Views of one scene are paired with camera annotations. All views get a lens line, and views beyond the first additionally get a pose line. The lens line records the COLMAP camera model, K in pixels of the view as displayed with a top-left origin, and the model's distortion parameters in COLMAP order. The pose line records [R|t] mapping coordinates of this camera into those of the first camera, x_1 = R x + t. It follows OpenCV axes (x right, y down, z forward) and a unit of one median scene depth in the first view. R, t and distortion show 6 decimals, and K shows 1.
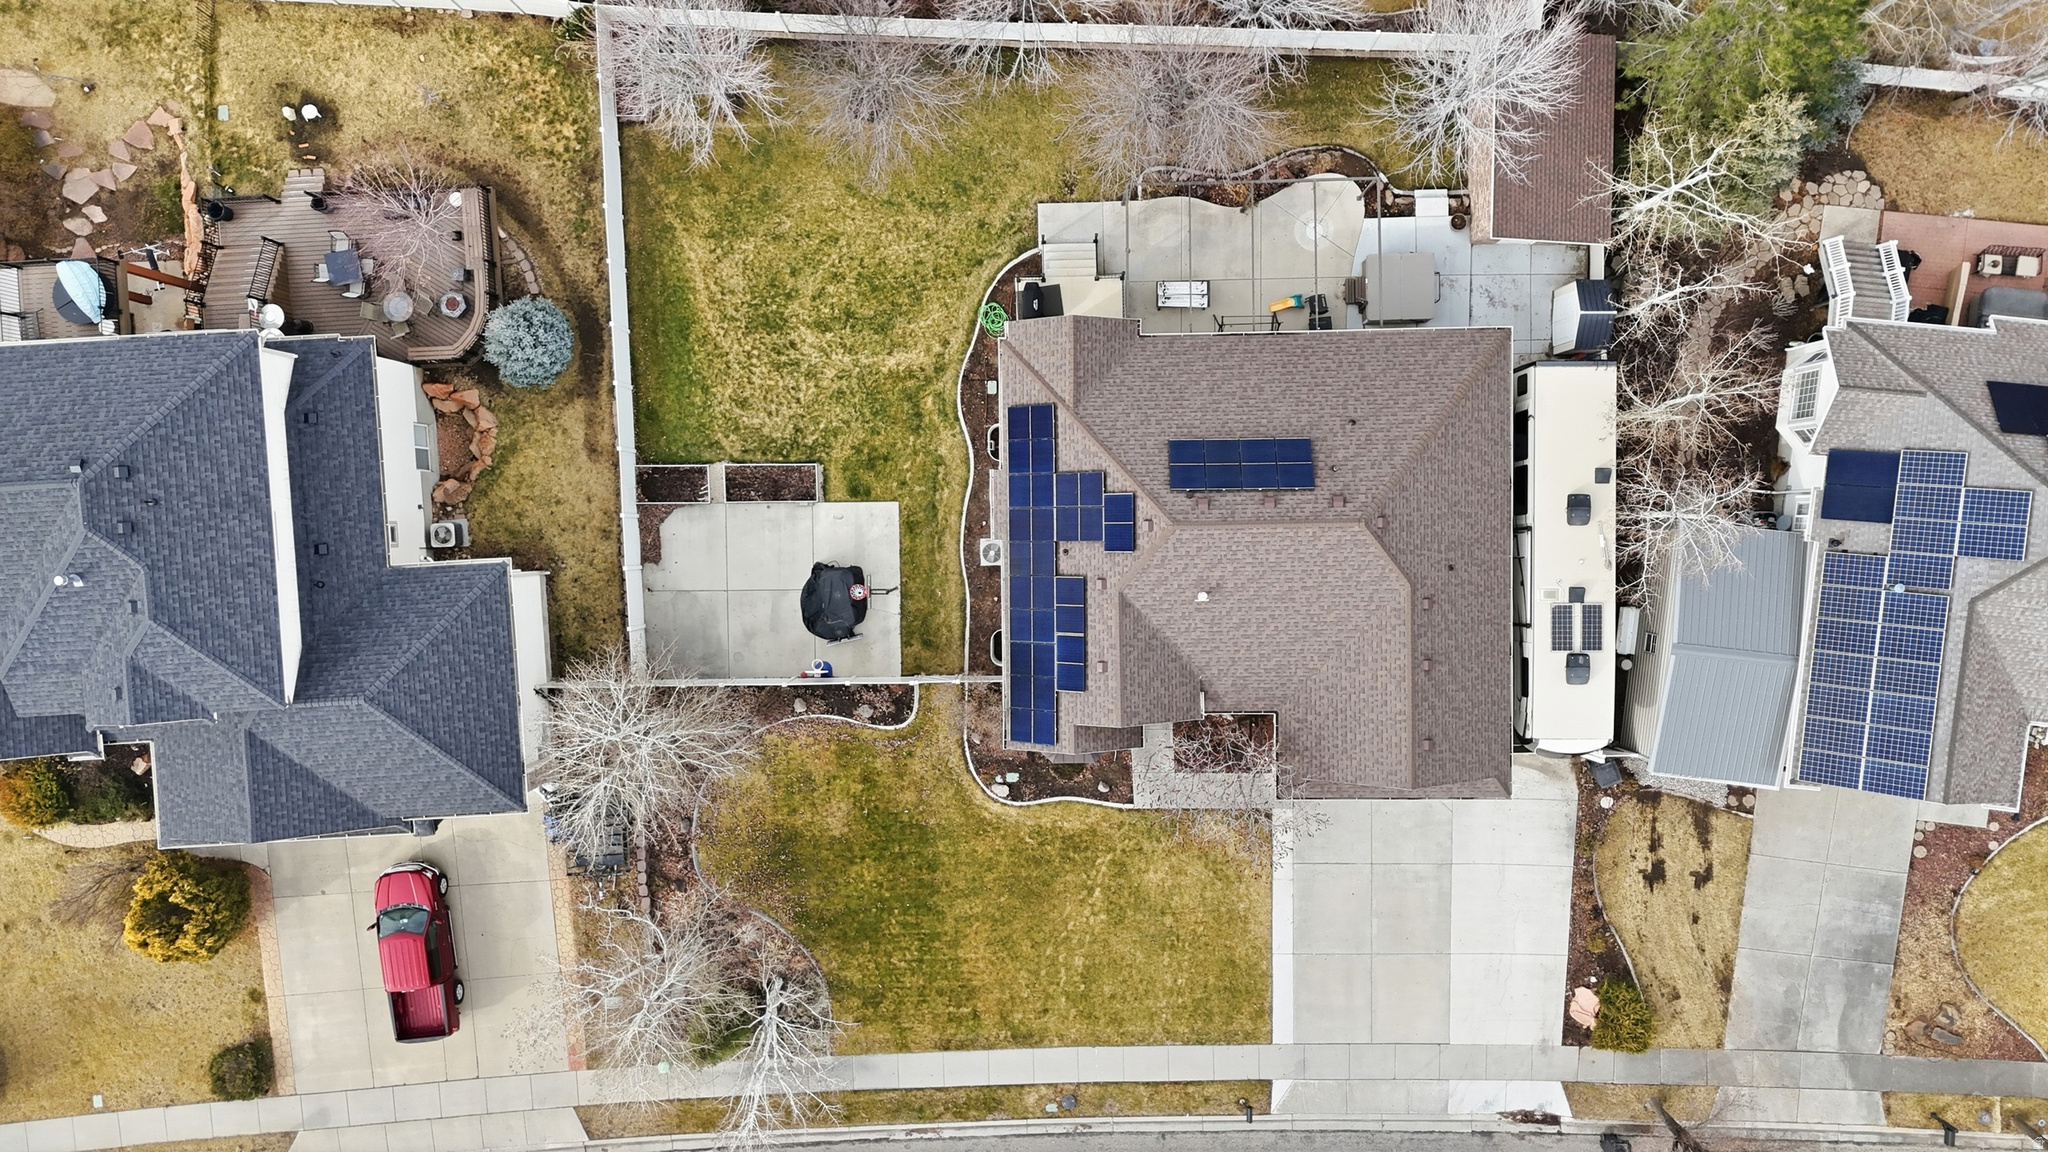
lens RADIAL K [[1493.9, 0, 1024.0], [0, 1493.9, 576.0], [0, 0, 1]] dist [0.087055, -0.082604]
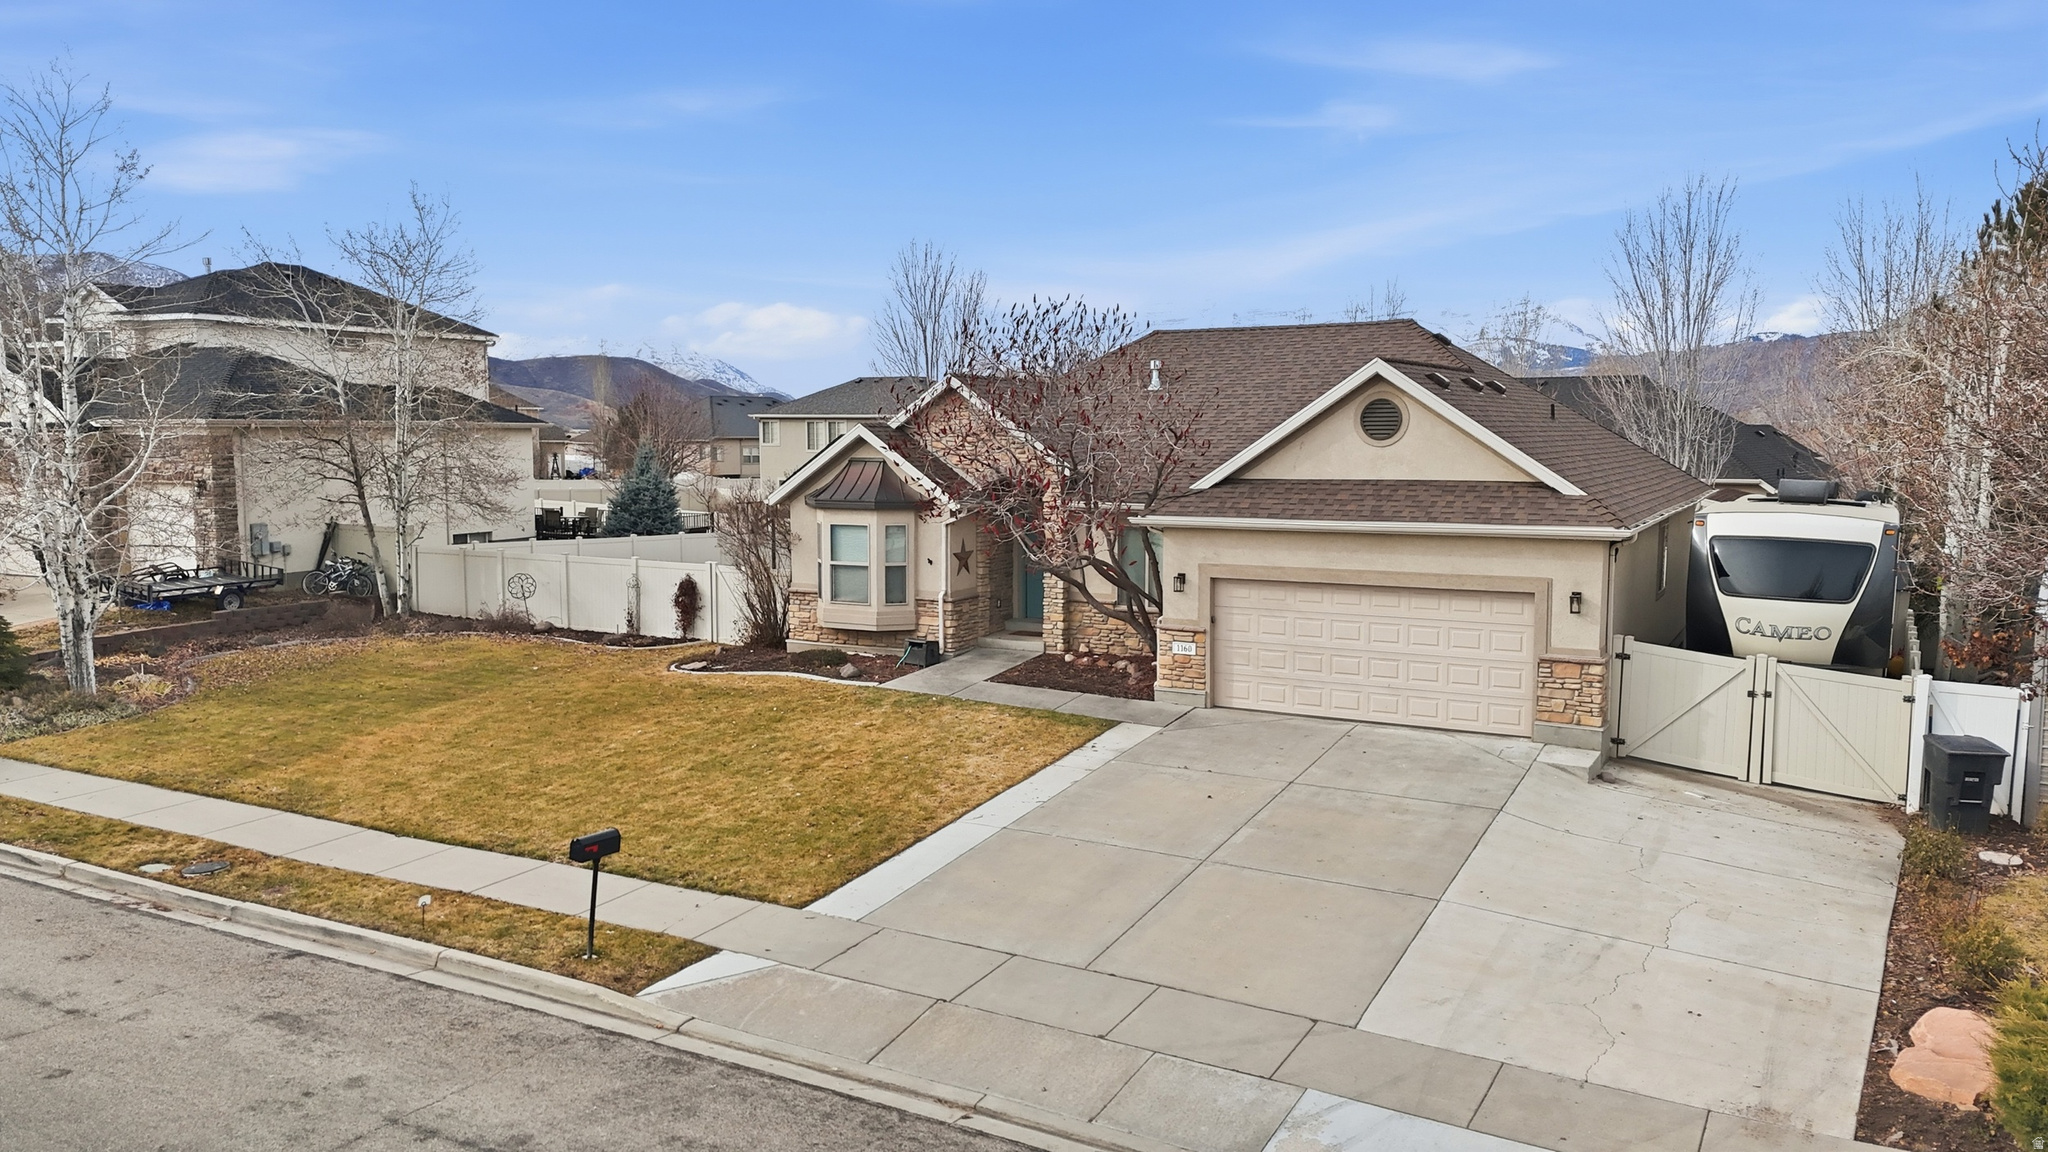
lens RADIAL K [[1493.9, 0, 1024.0], [0, 1493.9, 576.0], [0, 0, 1]] dist [0.087055, -0.082604]
pose [[0.872349, 0.071449, -0.483635, 0.352579], [-0.487591, 0.055252, -0.871322, 0.557814], [-0.035533, 0.995913, 0.083037, 0.908927]]
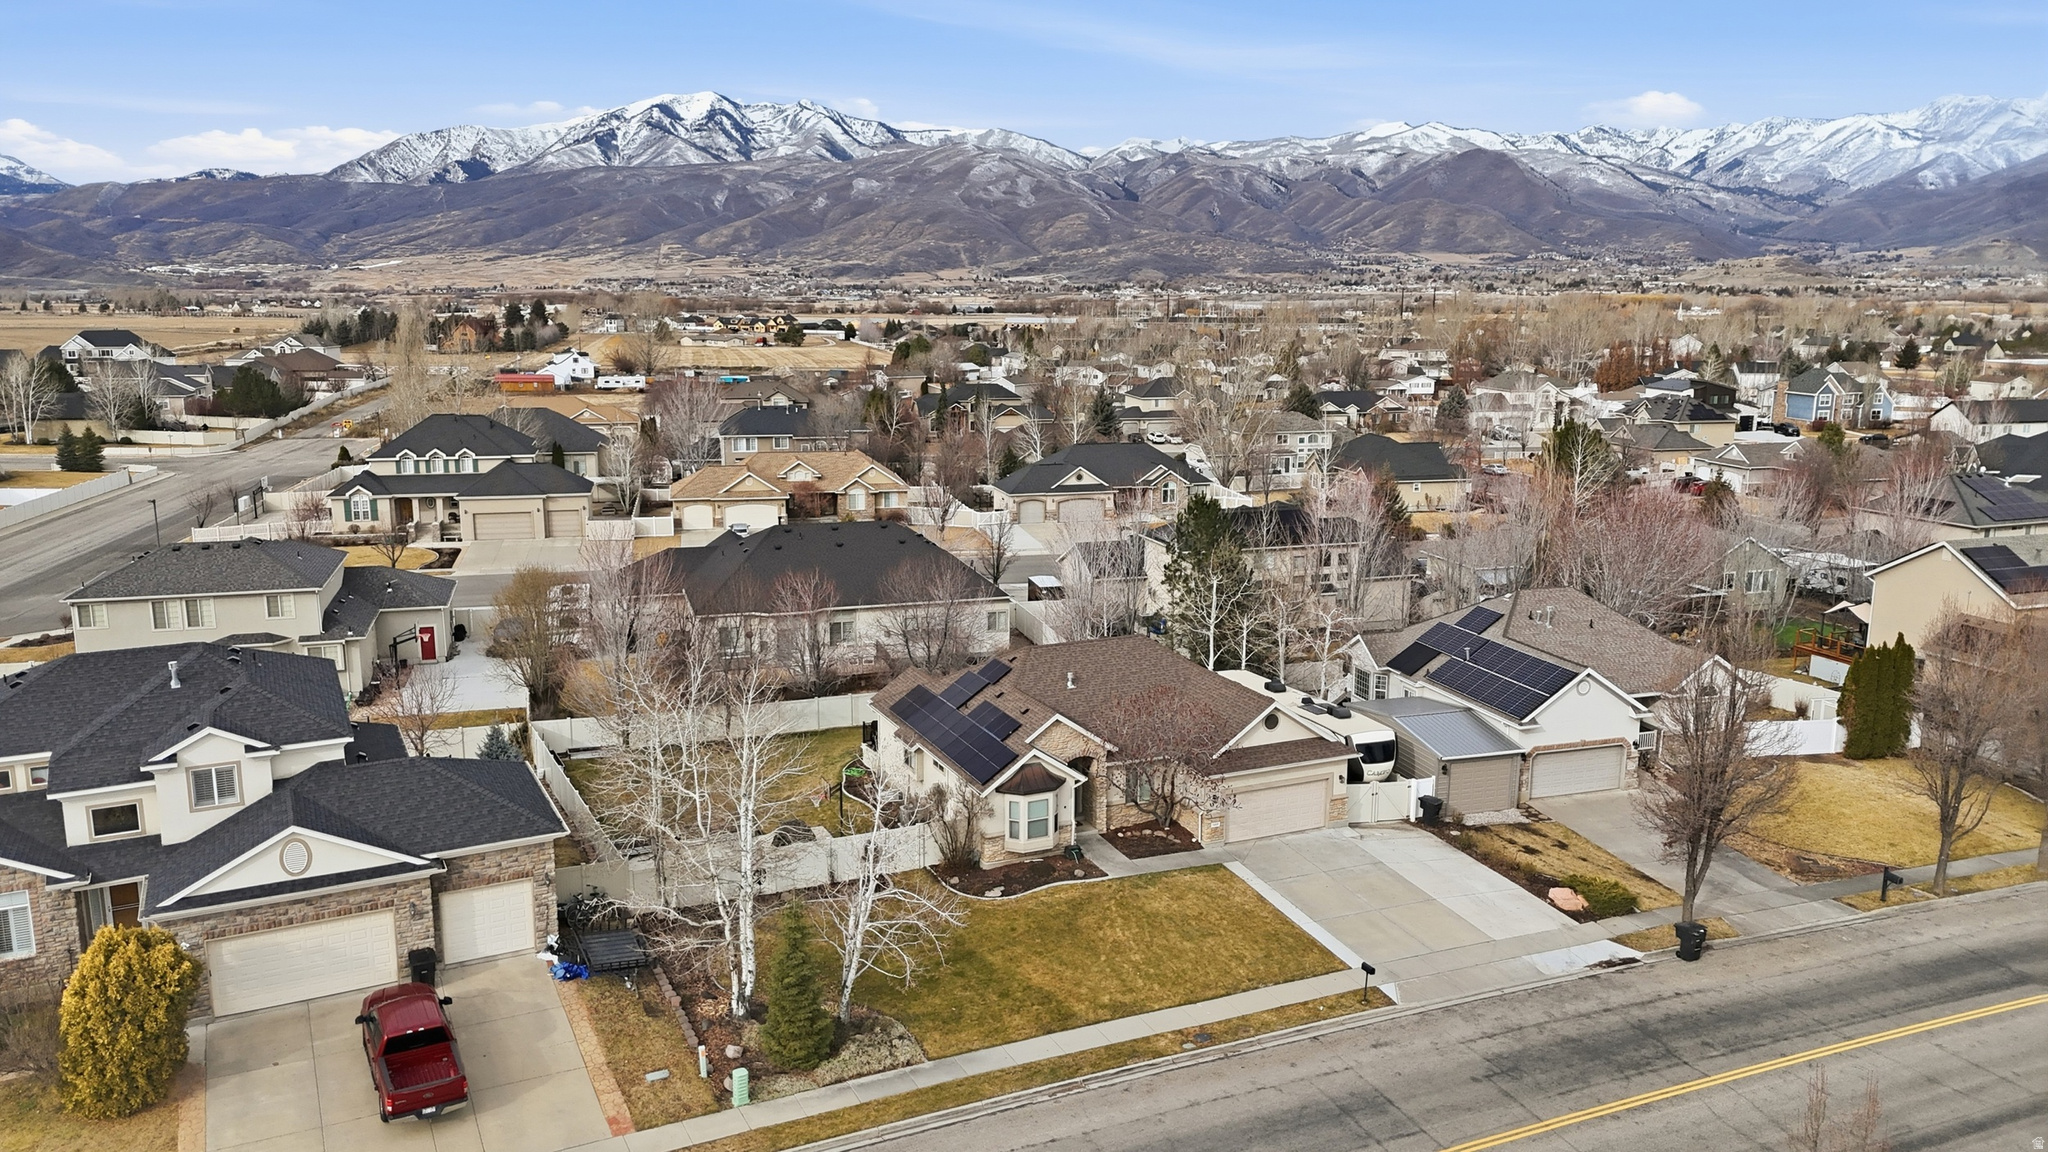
lens RADIAL K [[1493.9, 0, 1024.0], [0, 1493.9, 576.0], [0, 0, 1]] dist [0.087055, -0.082604]
pose [[0.914982, -0.054035, 0.399860, -0.405048], [0.403315, 0.152019, -0.902345, 1.067345], [-0.012028, 0.986899, 0.160888, 0.600926]]
